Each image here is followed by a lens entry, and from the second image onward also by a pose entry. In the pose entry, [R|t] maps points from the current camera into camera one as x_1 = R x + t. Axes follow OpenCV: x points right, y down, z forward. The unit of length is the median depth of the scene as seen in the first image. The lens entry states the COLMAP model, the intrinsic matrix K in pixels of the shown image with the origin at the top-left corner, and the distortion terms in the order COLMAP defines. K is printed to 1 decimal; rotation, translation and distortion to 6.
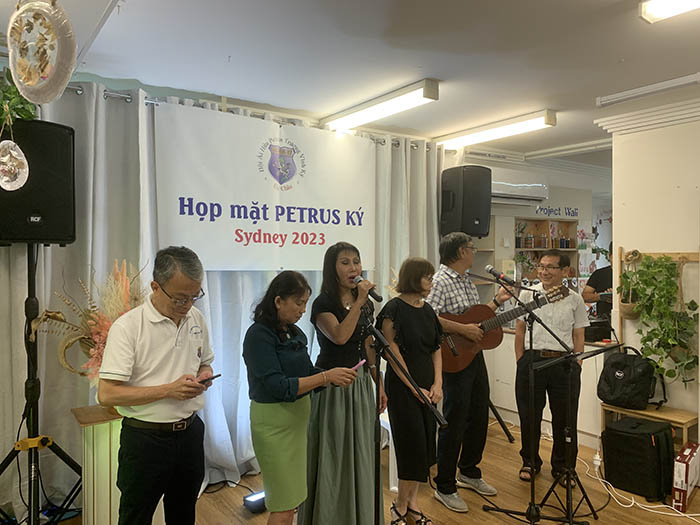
lens RADIAL K [[537.9, 0, 353.0], [0, 537.9, 265.6], [0, 0, 1]] dist [0.063961, -0.097854]
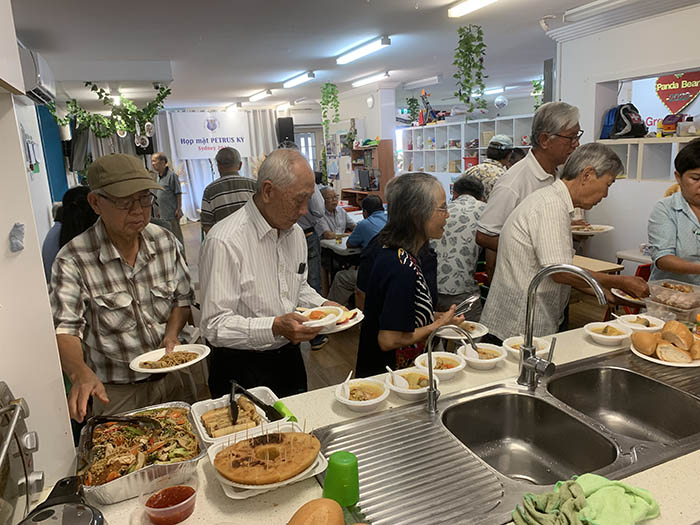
lens RADIAL K [[537.9, 0, 350.9], [0, 537.9, 269.6], [0, 0, 1]] dist [0.063961, -0.097854]
pose [[0.968402, 0.001713, -0.249390, 1.500593], [0.049681, 0.978610, 0.199636, 0.057039], [0.244398, -0.205718, 0.947602, -2.081292]]
